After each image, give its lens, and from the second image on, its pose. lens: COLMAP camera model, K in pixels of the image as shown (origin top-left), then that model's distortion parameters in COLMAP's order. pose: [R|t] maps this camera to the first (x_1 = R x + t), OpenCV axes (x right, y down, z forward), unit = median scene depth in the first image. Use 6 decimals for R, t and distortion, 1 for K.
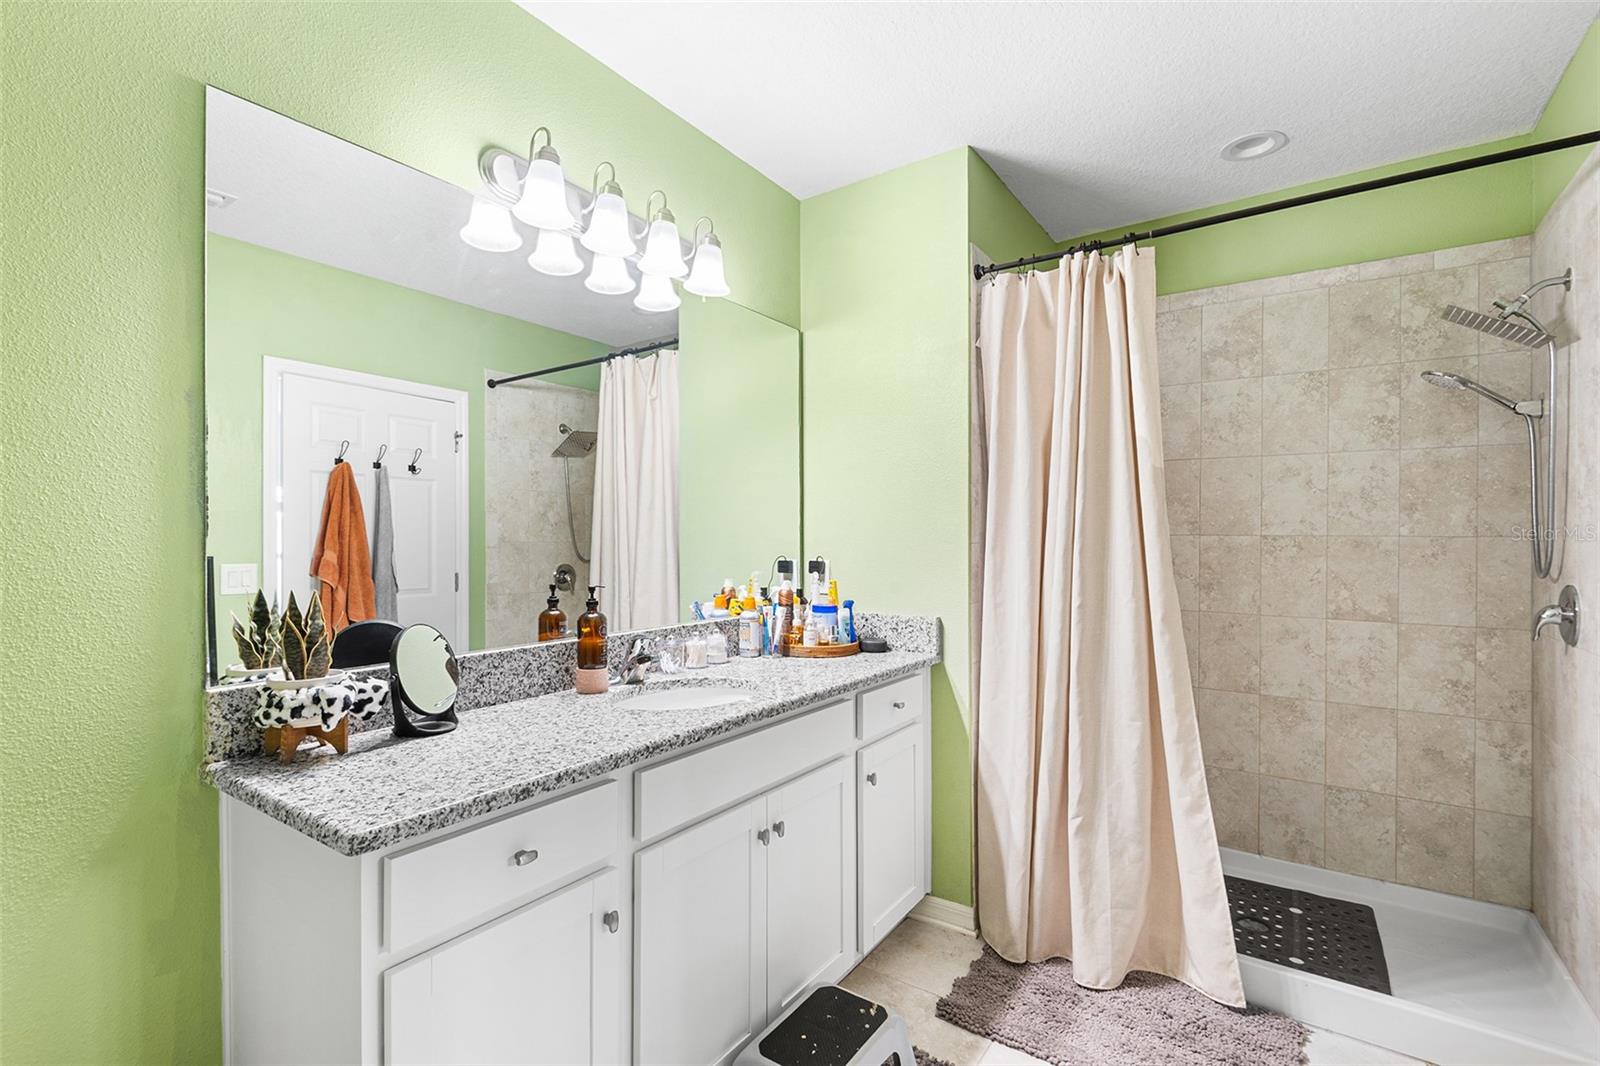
lens RADIAL K [[723.4, 0, 797.2], [0, 723.4, 539.6], [0, 0, 1]] dist [0.018236, -0.008113]
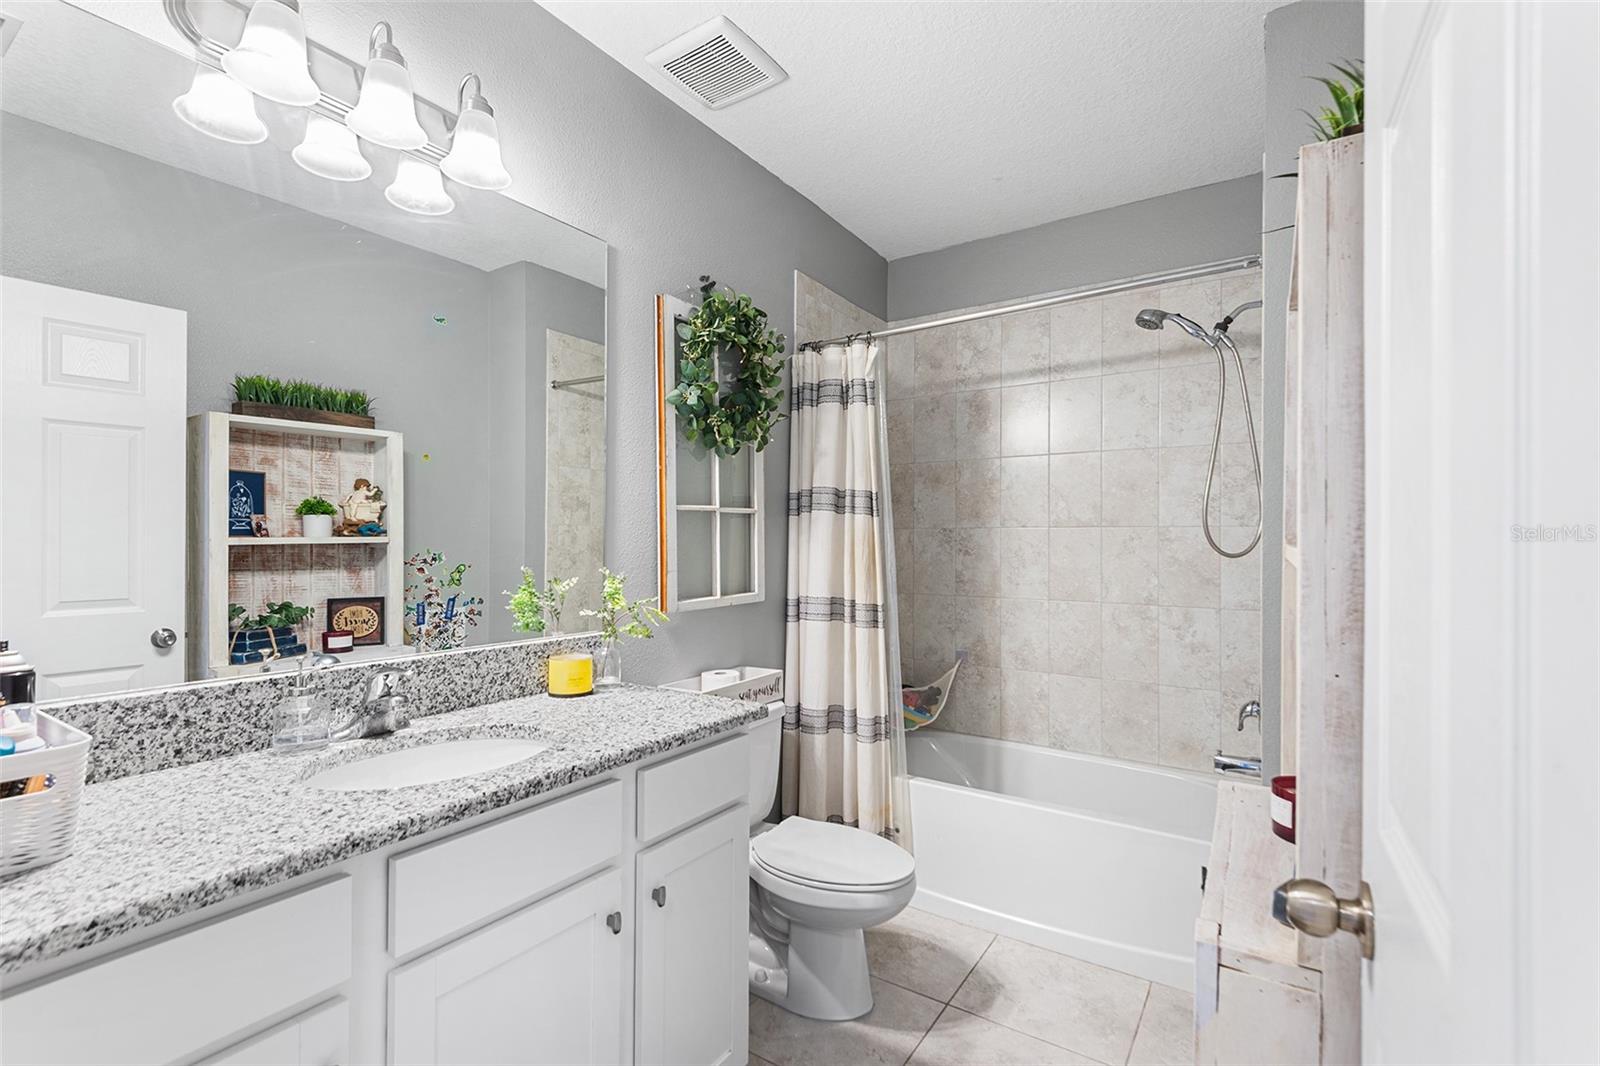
lens RADIAL K [[723.4, 0, 807.8], [0, 723.4, 533.3], [0, 0, 1]] dist [0.018236, -0.008113]
pose [[0.999896, -0.006866, -0.012701, 0.184475], [0.006901, 0.999972, 0.002720, 0.004295], [0.012682, -0.002808, 0.999916, 0.276513]]
